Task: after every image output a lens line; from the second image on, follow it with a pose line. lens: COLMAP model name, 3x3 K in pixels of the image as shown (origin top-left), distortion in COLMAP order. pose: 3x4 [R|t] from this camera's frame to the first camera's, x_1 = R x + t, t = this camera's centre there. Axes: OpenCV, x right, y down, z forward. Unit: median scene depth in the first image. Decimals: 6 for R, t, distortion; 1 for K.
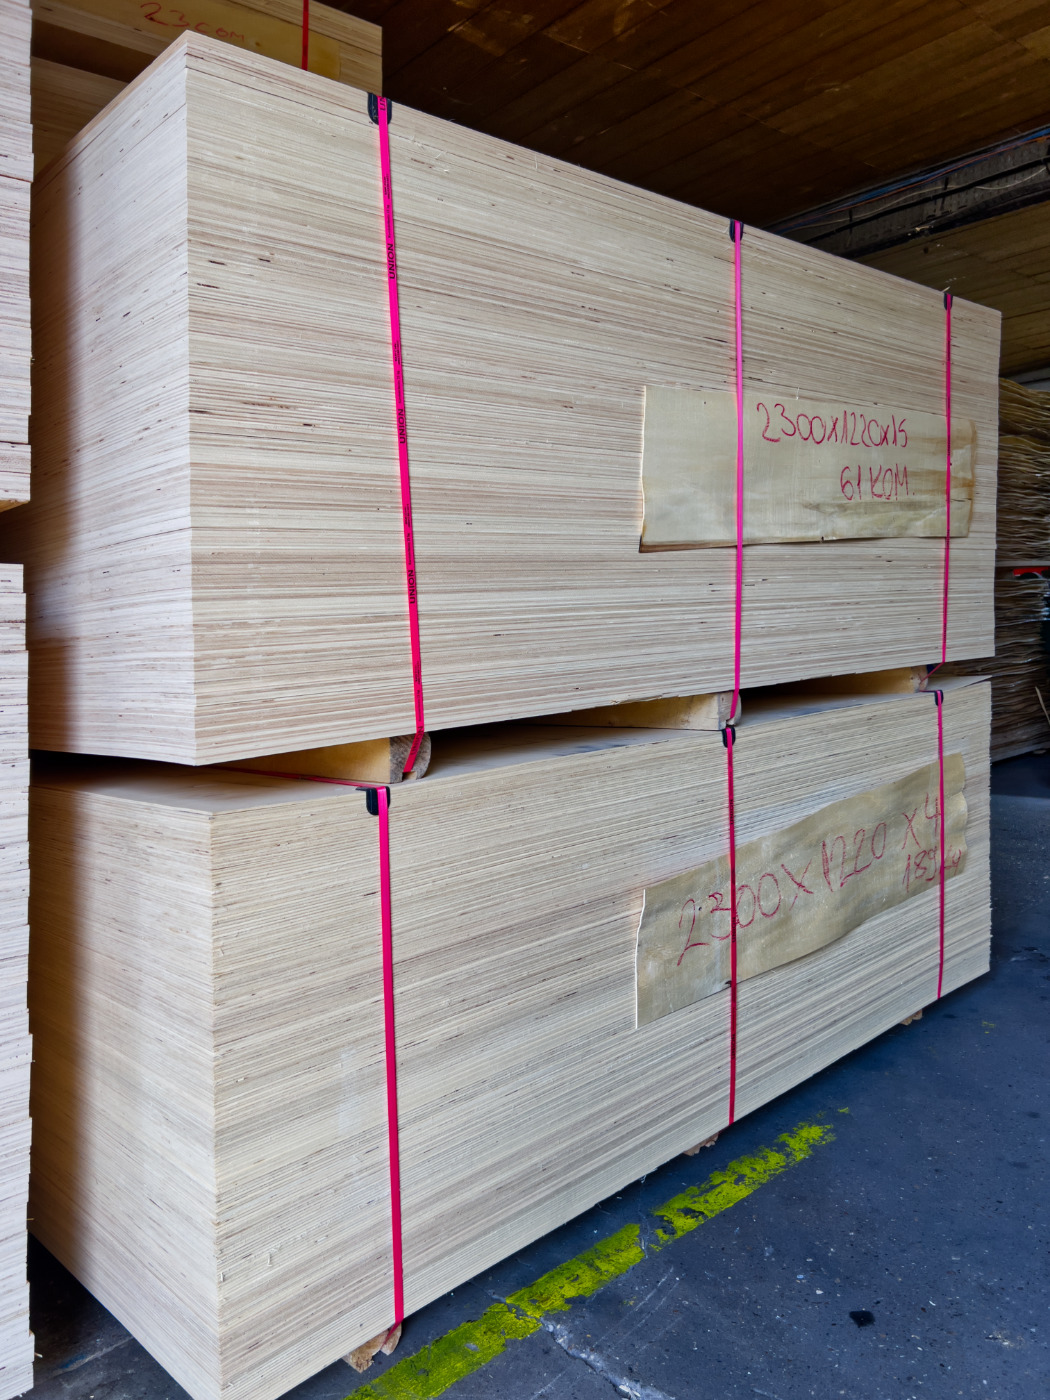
lens RADIAL K [[1076.5, 0, 531.4], [0, 1076.5, 705.0], [0, 0, 1]] dist [0.056633, -0.057246]
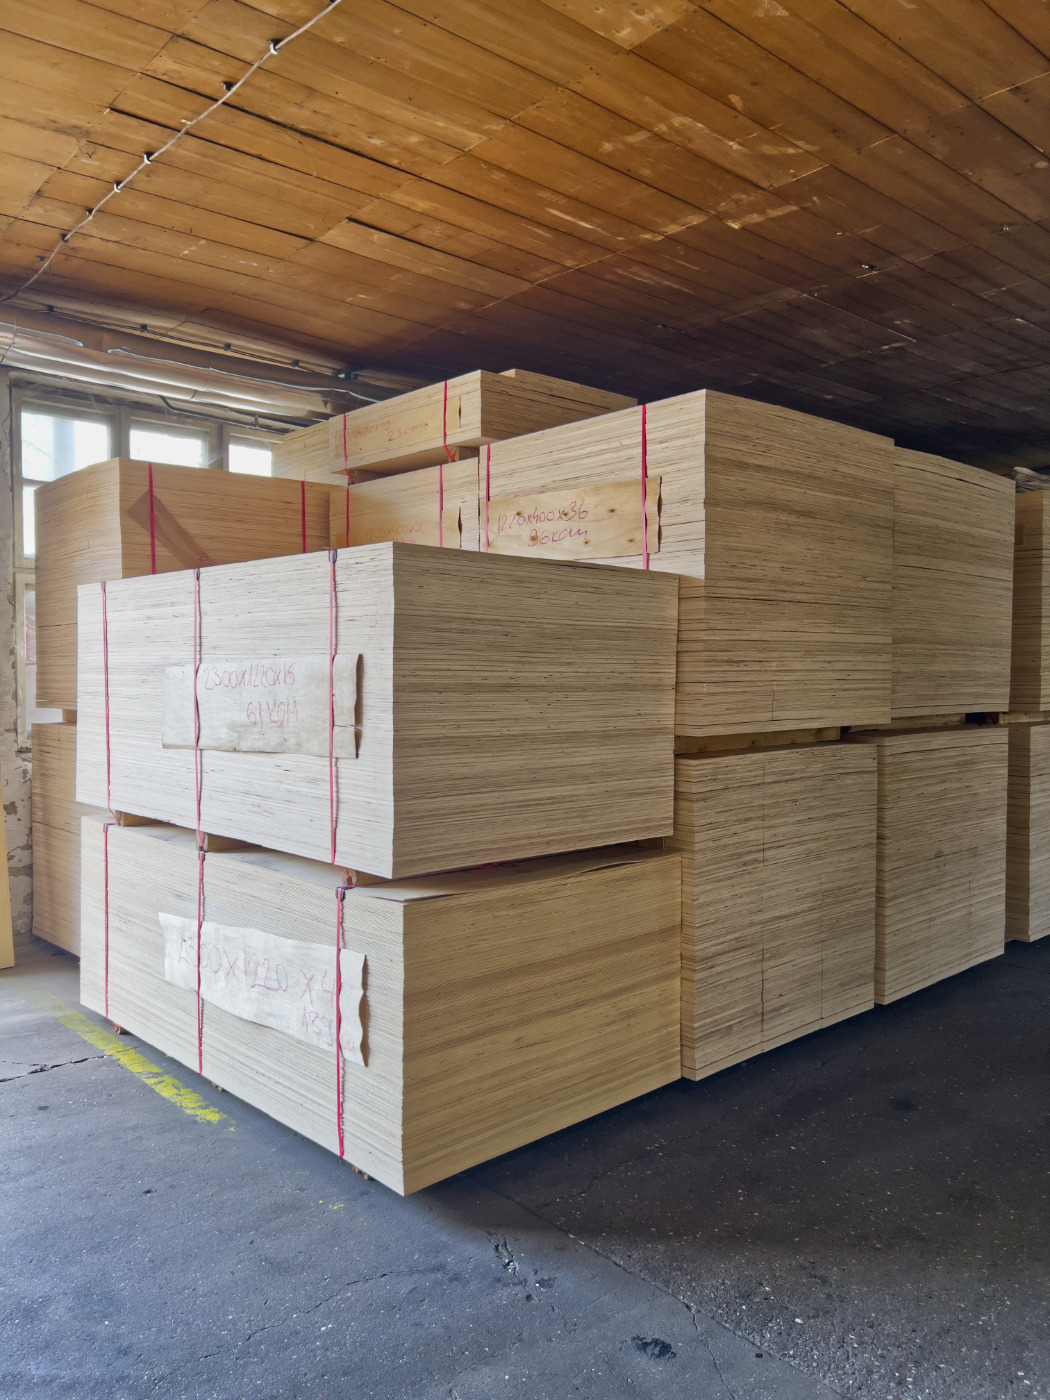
lens RADIAL K [[1076.5, 0, 530.3], [0, 1076.5, 698.2], [0, 0, 1]] dist [0.056633, -0.057246]
pose [[-0.010432, 0.086273, -0.996217, 1.924036], [-0.075184, 0.993383, 0.086815, -0.420721], [0.997115, 0.075805, -0.003877, 1.530825]]
